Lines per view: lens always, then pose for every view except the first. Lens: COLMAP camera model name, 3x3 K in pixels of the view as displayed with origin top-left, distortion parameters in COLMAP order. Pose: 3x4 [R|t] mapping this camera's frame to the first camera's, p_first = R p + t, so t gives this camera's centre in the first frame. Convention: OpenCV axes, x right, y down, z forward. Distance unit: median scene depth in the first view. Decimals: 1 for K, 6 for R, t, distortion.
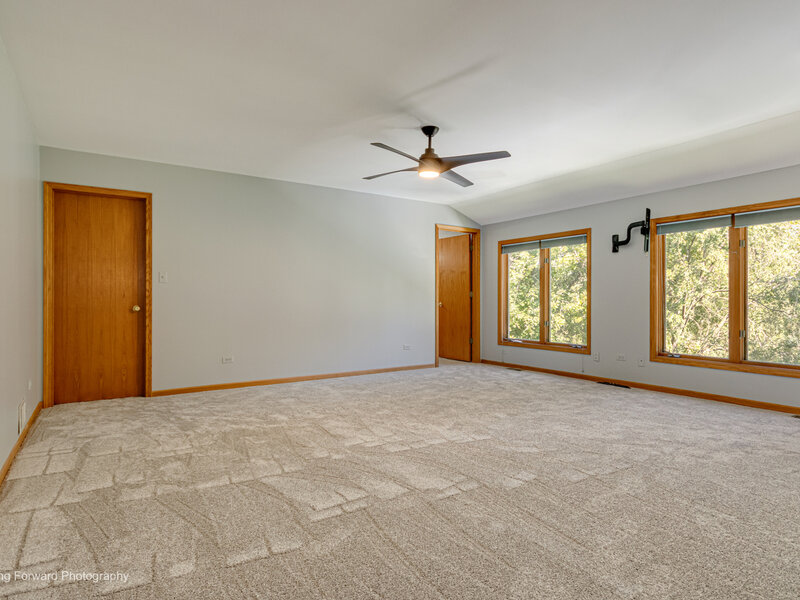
lens RADIAL K [[431.0, 0, 400.0], [0, 431.0, 300.0], [0, 0, 1]] dist [0.000684, 0.000011]
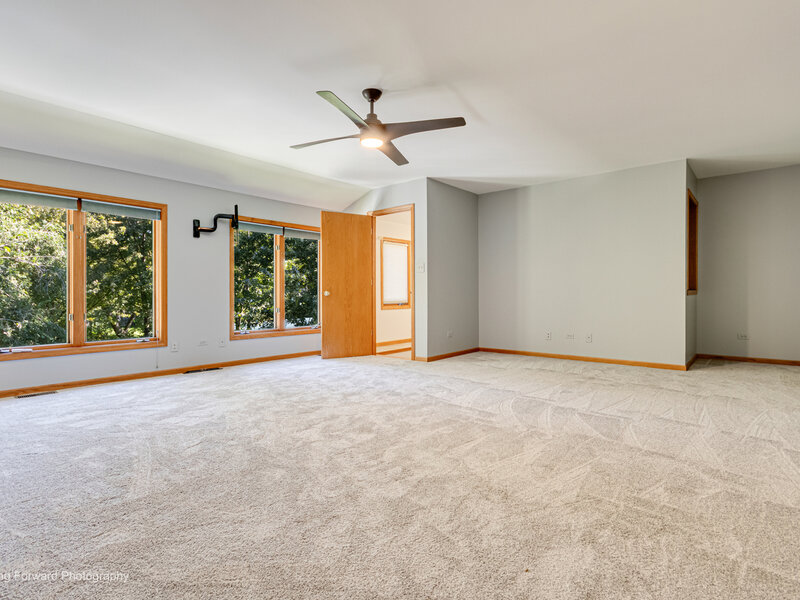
lens RADIAL K [[431.0, 0, 400.0], [0, 431.0, 300.0], [0, 0, 1]] dist [0.000684, 0.000011]
pose [[-0.268015, -0.027112, 0.963033, -0.597783], [-0.010598, 0.999626, 0.025193, 0.003115], [-0.963356, -0.003454, -0.268203, 0.845929]]
